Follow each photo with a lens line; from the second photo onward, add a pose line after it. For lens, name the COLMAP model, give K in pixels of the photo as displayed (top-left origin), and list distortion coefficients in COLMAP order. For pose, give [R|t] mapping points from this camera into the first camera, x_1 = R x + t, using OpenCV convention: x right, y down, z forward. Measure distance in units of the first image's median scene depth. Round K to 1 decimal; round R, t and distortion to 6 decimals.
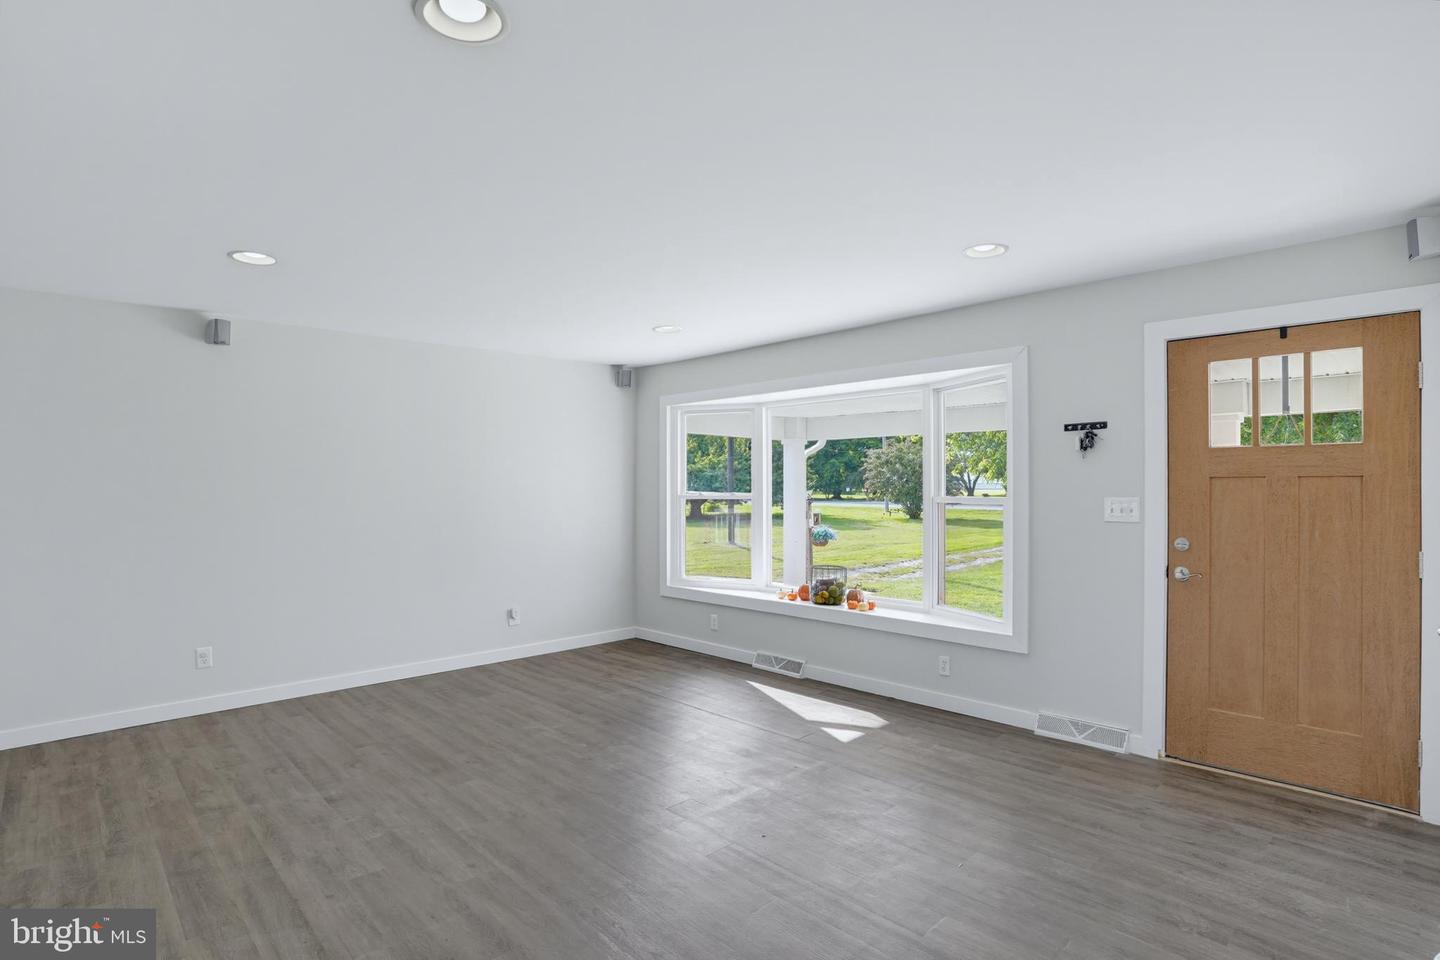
lens RADIAL K [[718.1, 0, 733.2], [0, 718.1, 476.7], [0, 0, 1]] dist [-0.071488, 0.026367]
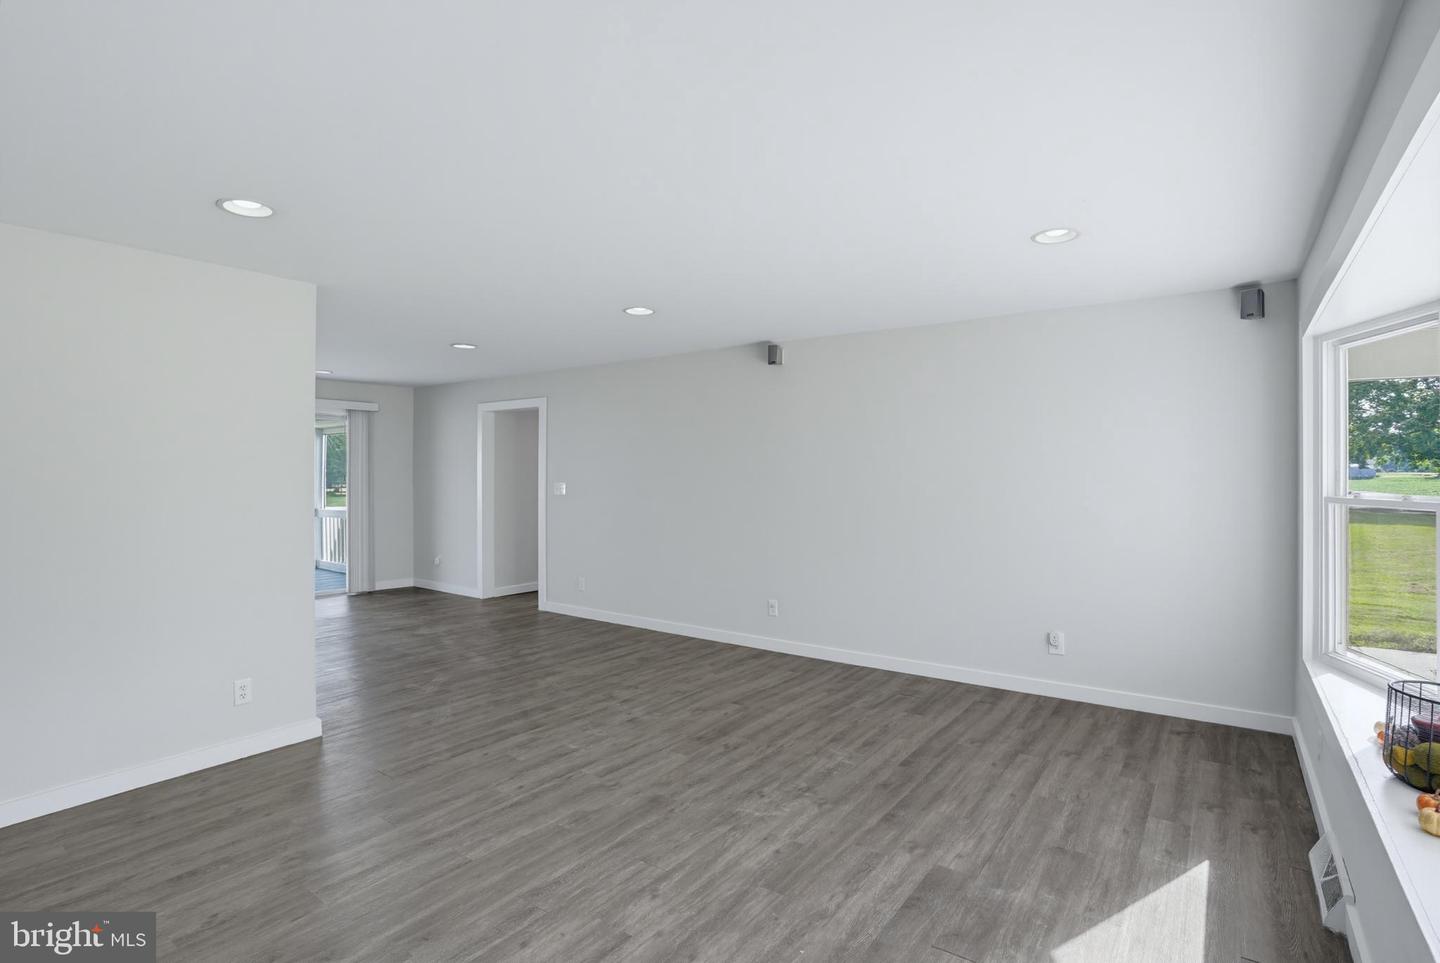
lens RADIAL K [[718.1, 0, 718.6], [0, 718.1, 467.4], [0, 0, 1]] dist [-0.071488, 0.026367]
pose [[0.162047, -0.002366, -0.986780, 0.548857], [0.008835, 0.999961, -0.000947, -0.001214], [0.986743, -0.008564, 0.162062, 0.693051]]
